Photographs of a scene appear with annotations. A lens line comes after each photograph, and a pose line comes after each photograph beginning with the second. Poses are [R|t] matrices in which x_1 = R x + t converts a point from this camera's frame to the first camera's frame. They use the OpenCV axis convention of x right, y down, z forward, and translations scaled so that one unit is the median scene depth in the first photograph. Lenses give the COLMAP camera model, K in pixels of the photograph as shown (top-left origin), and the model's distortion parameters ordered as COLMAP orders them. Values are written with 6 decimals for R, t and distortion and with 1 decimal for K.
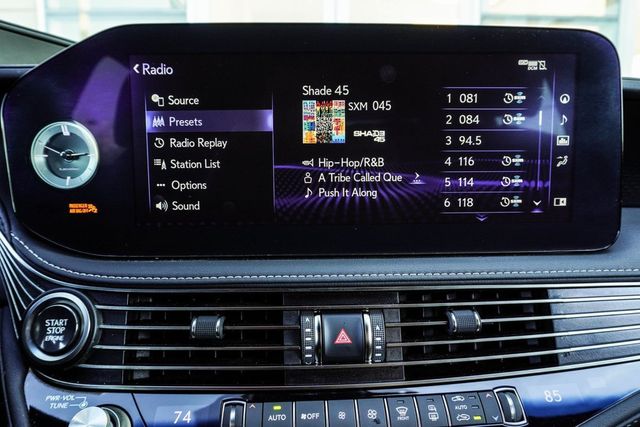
lens RADIAL K [[490.0, 0, 319.2], [0, 490.0, 214.0], [0, 0, 1]] dist [-0.047026, 0.017867]
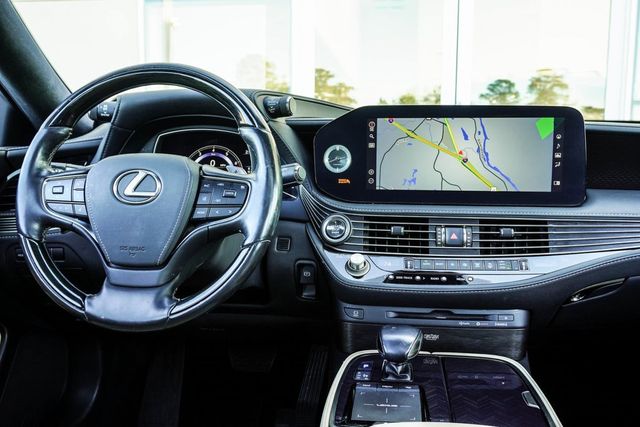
lens RADIAL K [[620.0, 0, 316.7], [0, 620.0, 215.1], [0, 0, 1]] dist [-0.004258, 0.000000]
pose [[0.983917, 0.030307, -0.176036, -0.080302], [-0.032863, 0.999392, -0.011621, 0.200310], [0.175576, 0.017220, 0.984315, -2.076955]]
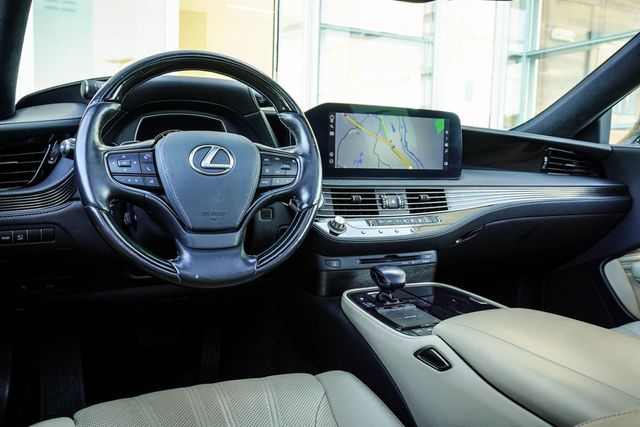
lens RADIAL K [[568.8, 0, 324.3], [0, 568.8, 219.2], [0, 0, 1]] dist [-0.001245, 0.011729]
pose [[0.924085, -0.012913, 0.381969, -1.817493], [0.017546, 0.999809, -0.008650, 0.388543], [-0.381784, 0.014695, 0.924135, -2.337935]]
